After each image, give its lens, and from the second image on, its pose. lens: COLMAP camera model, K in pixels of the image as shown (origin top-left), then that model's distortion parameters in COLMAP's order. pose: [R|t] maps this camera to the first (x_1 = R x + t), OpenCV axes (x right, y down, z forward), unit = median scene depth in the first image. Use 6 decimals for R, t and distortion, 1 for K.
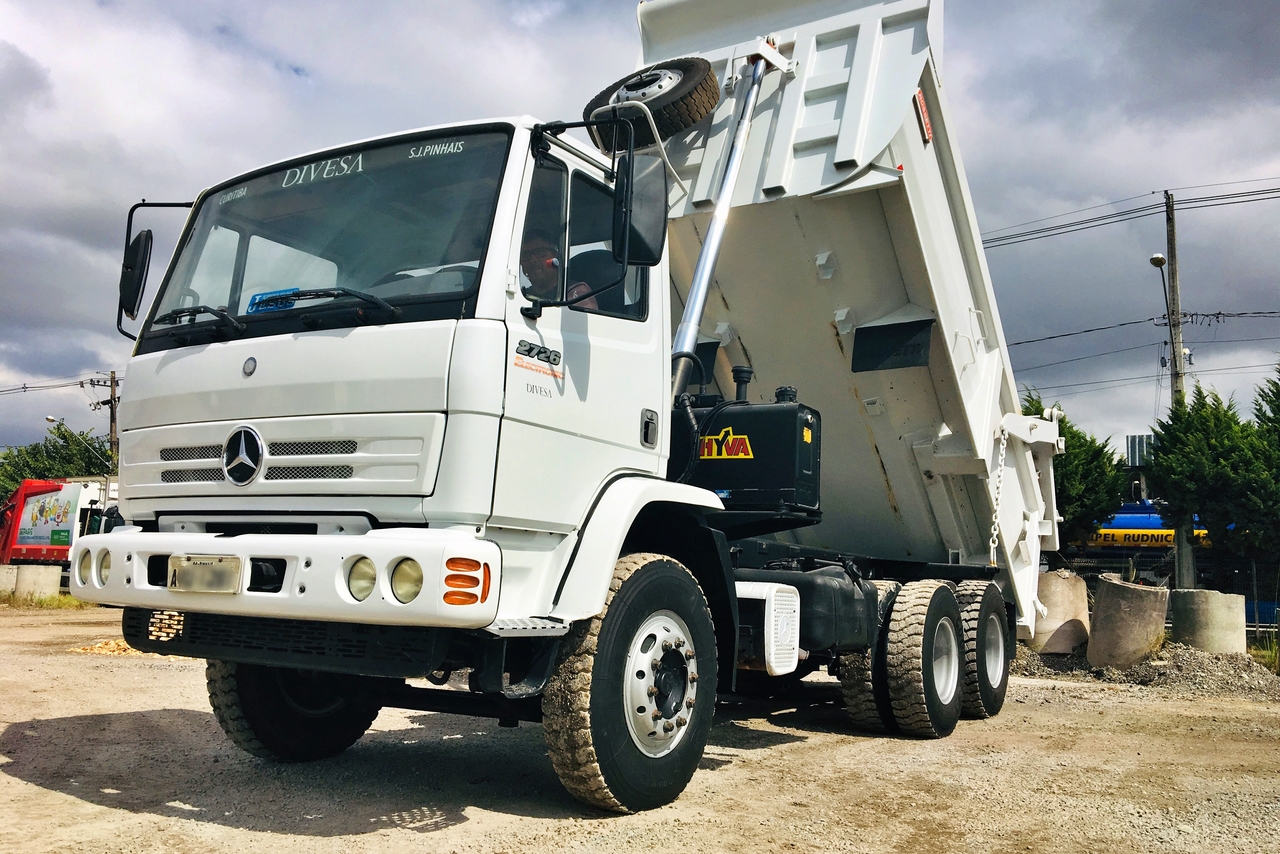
lens RADIAL K [[1101.7, 0, 639.0], [0, 1101.7, 410.5], [0, 0, 1]] dist [0.039034, -0.100364]
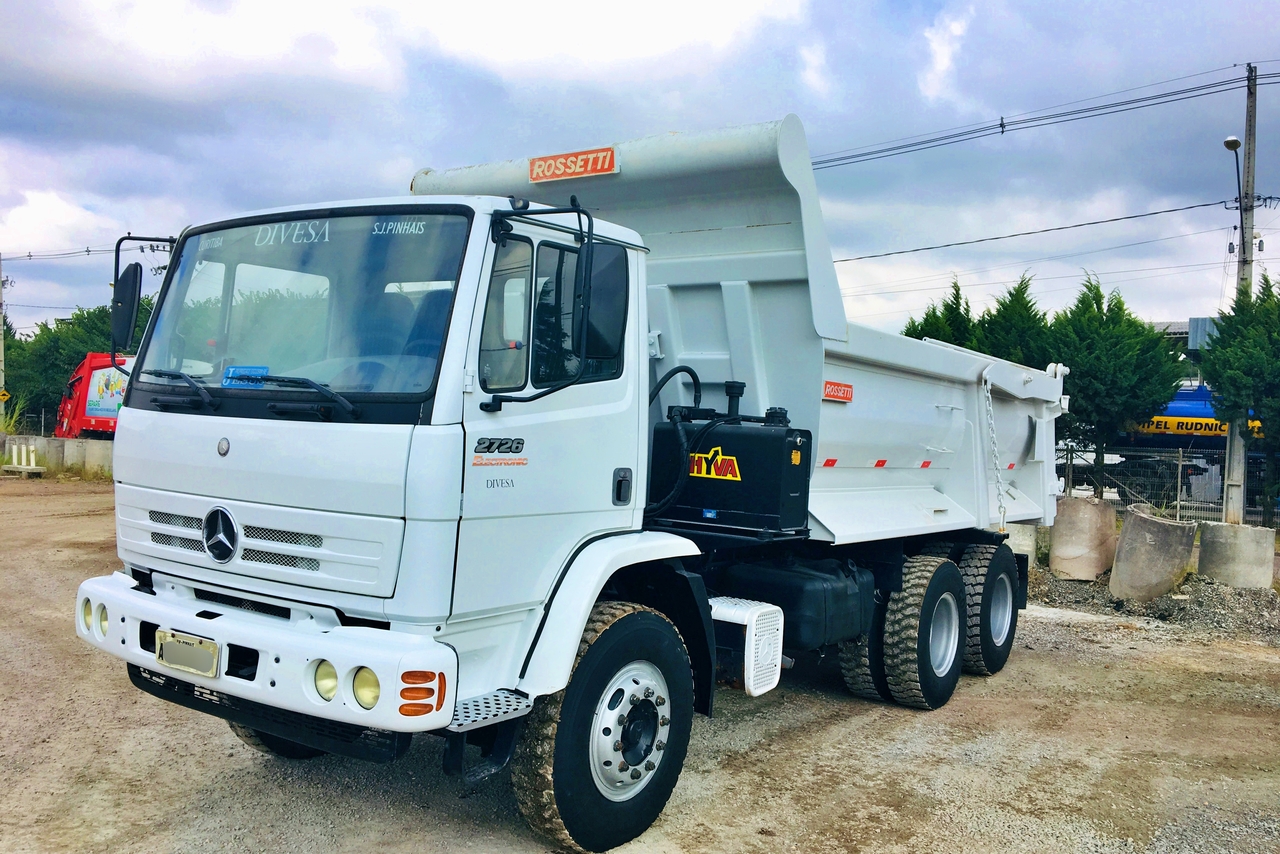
lens RADIAL K [[1098.1, 0, 640.0], [0, 1098.1, 427.0], [0, 0, 1]] dist [0.052420, -0.114494]
pose [[0.998482, 0.012371, -0.053674, 0.081876], [-0.003957, 0.988045, 0.154116, -0.201129], [0.054939, -0.153670, 0.986594, 0.012633]]
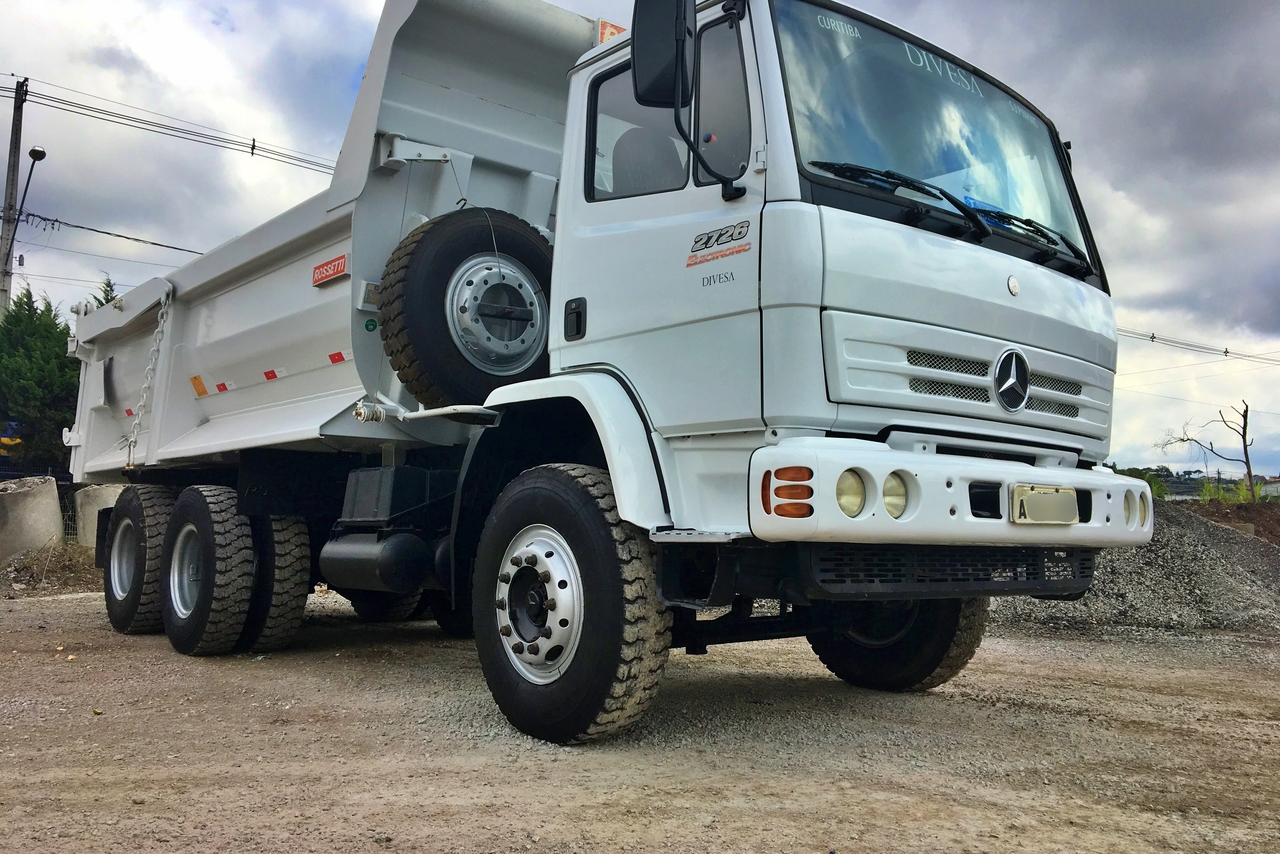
lens RADIAL K [[1098.1, 0, 640.0], [0, 1098.1, 427.0], [0, 0, 1]] dist [0.052420, -0.114494]
pose [[0.324516, 0.058762, 0.944053, -1.234086], [-0.153660, 0.988086, -0.008683, 0.126085], [-0.933316, -0.142245, 0.329679, 0.895331]]
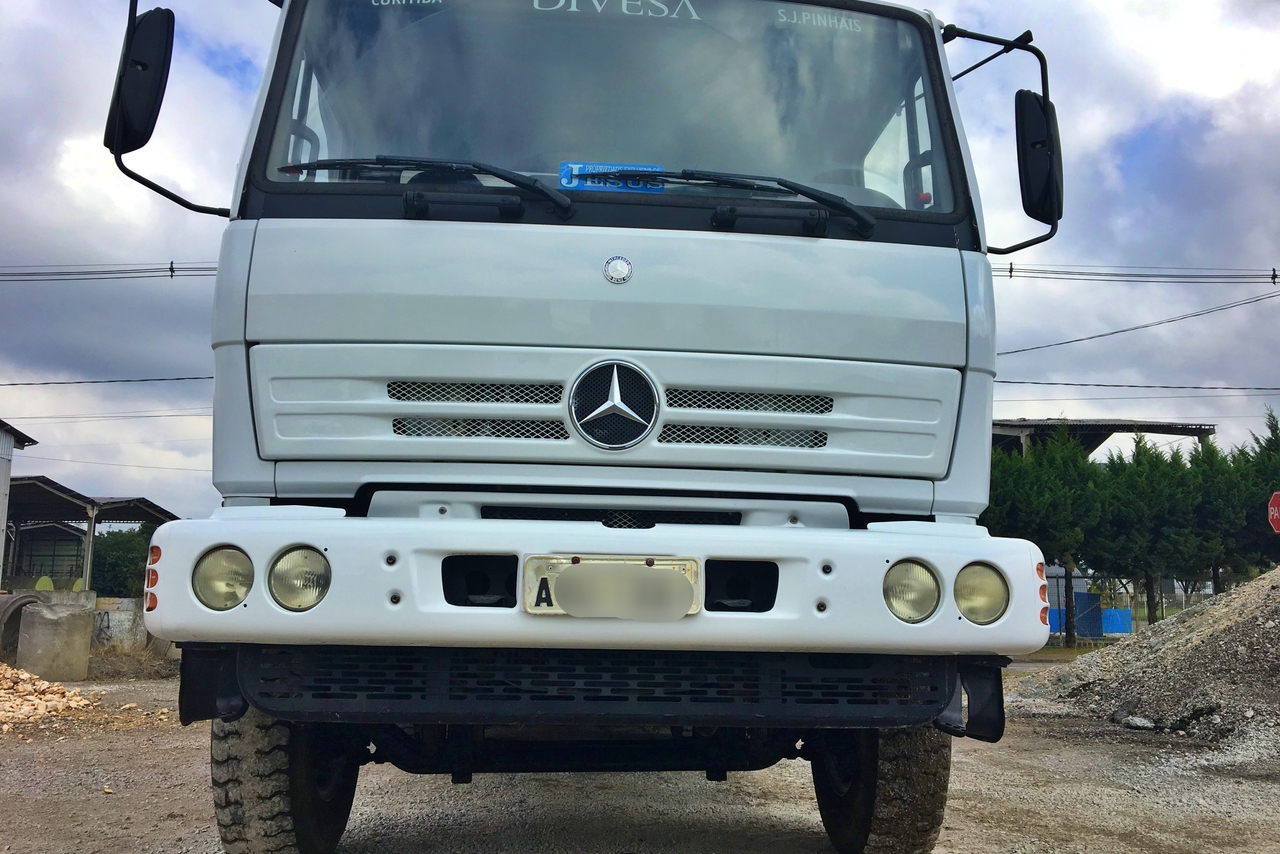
lens RADIAL K [[1065.4, 0, 640.0], [0, 1065.4, 427.0], [0, 0, 1]] dist [0.077229, -0.114165]
pose [[0.816283, 0.078980, 0.572228, -0.643844], [-0.075265, 0.996706, -0.030202, 0.066482], [-0.572728, -0.018416, 0.819538, 0.434308]]
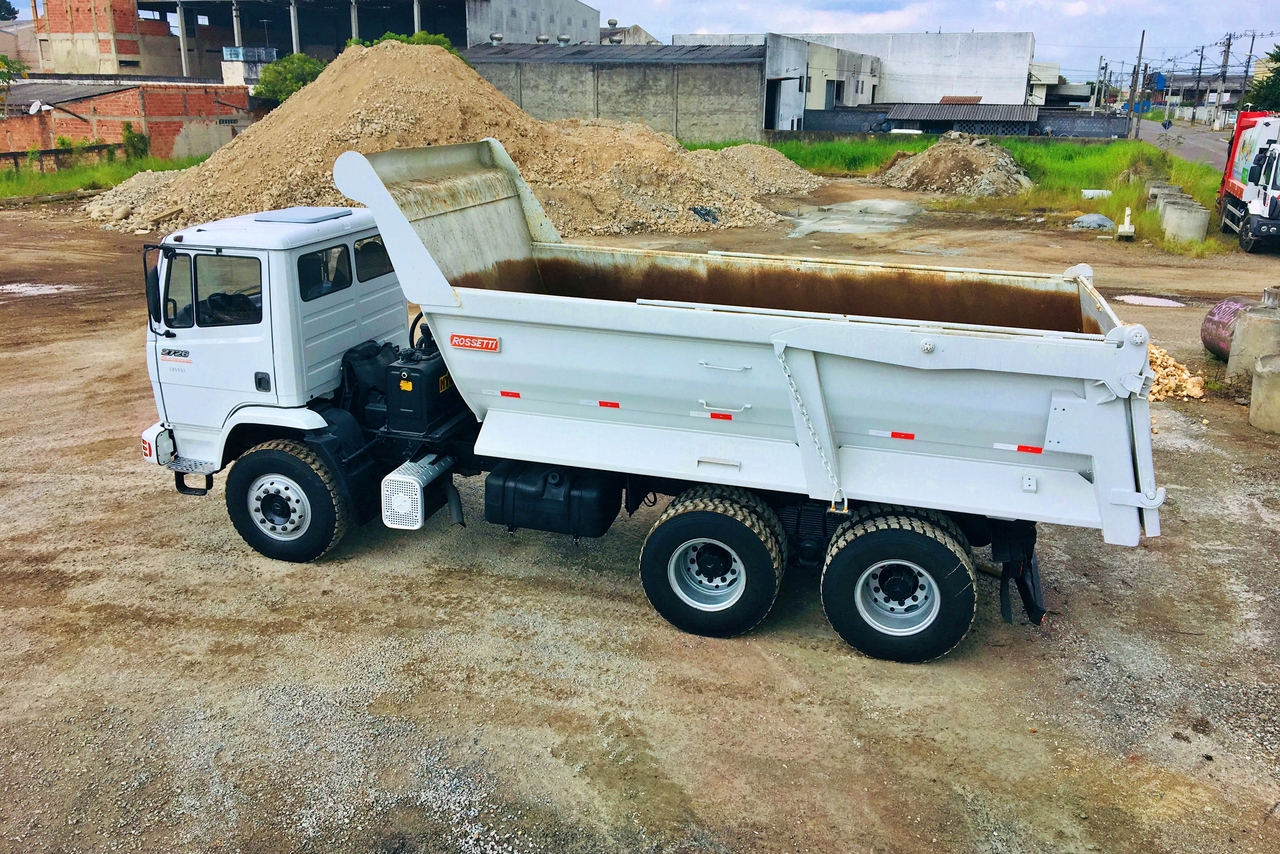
lens RADIAL K [[1098.1, 0, 640.0], [0, 1098.1, 427.0], [0, 0, 1]] dist [0.052420, -0.114494]
pose [[0.286757, 0.270488, -0.919025, 2.012193], [0.136924, 0.937892, 0.318765, -0.439039], [0.948168, -0.217244, 0.231911, 1.194914]]
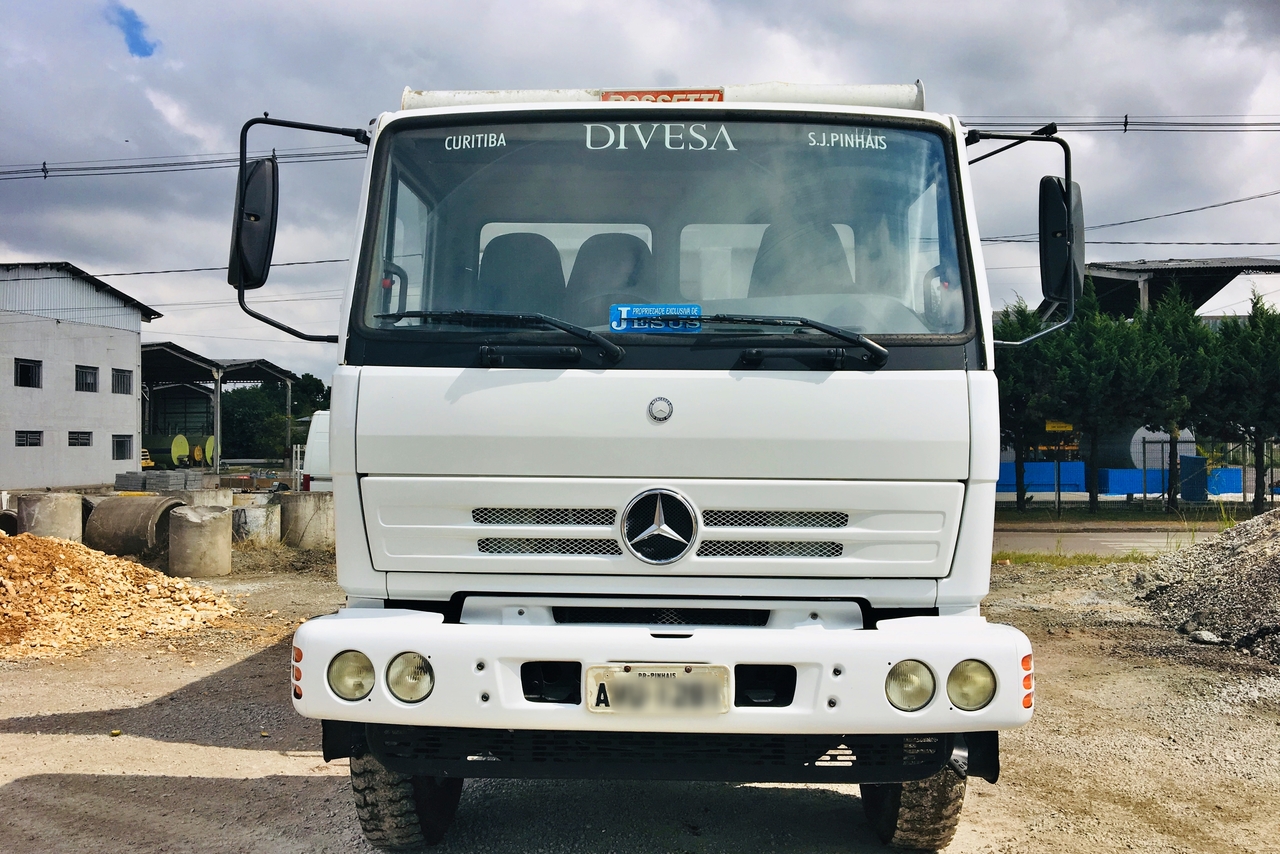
lens RADIAL K [[1065.4, 0, 640.0], [0, 1065.4, 427.0], [0, 0, 1]] dist [0.077229, -0.114165]
pose [[0.867308, -0.014016, 0.497574, -0.677755], [-0.051876, 0.991615, 0.118356, -0.106005], [-0.495061, -0.128464, 0.859309, 0.339401]]
